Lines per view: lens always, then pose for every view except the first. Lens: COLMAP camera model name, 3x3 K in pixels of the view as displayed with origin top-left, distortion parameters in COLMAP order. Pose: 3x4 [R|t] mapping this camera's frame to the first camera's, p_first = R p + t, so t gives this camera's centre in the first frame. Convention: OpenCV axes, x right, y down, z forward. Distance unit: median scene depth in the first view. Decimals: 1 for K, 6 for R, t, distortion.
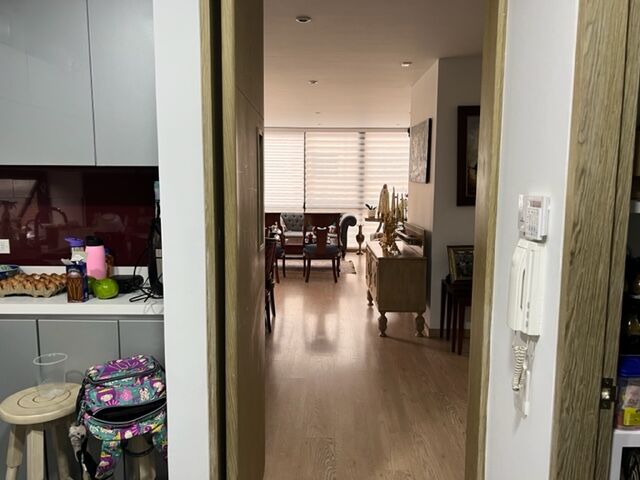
lens RADIAL K [[474.6, 0, 321.1], [0, 474.6, 237.3], [0, 0, 1]] dist [0.036213, -0.040837]
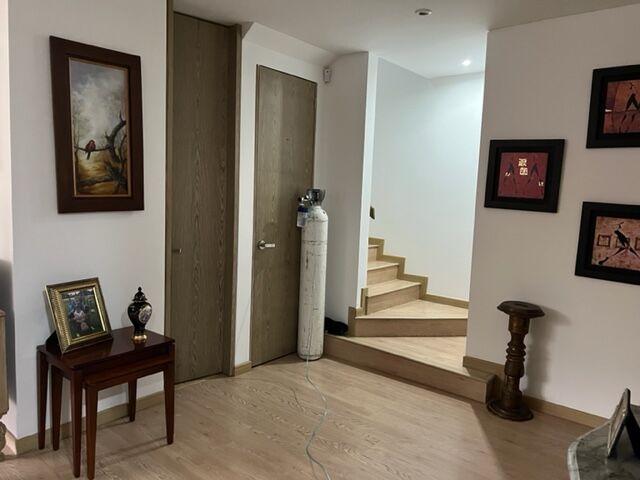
lens RADIAL K [[474.6, 0, 320.9], [0, 474.6, 237.8], [0, 0, 1]] dist [0.036213, -0.040837]
pose [[0.622170, -0.056870, 0.780814, 0.112417], [0.050436, 0.998198, 0.032515, -0.140315], [-0.781256, 0.019151, 0.623917, 1.421389]]
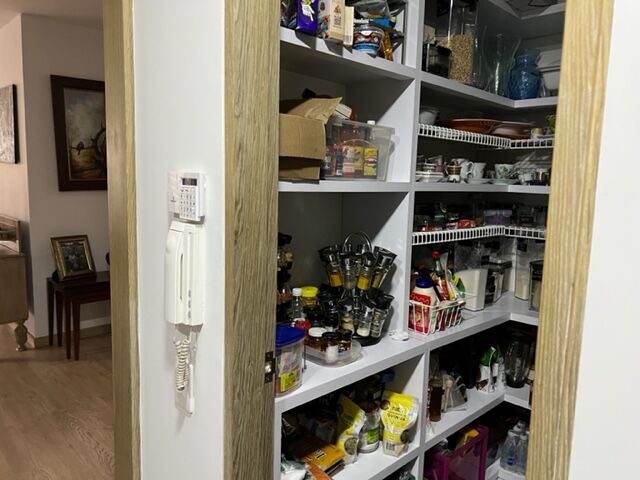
lens RADIAL K [[474.6, 0, 322.6], [0, 474.6, 235.1], [0, 0, 1]] dist [0.036213, -0.040837]
pose [[0.696625, -0.072744, 0.713738, -0.026332], [0.056756, 0.997316, 0.046251, 0.003839], [-0.715187, 0.008290, 0.698884, 0.178195]]
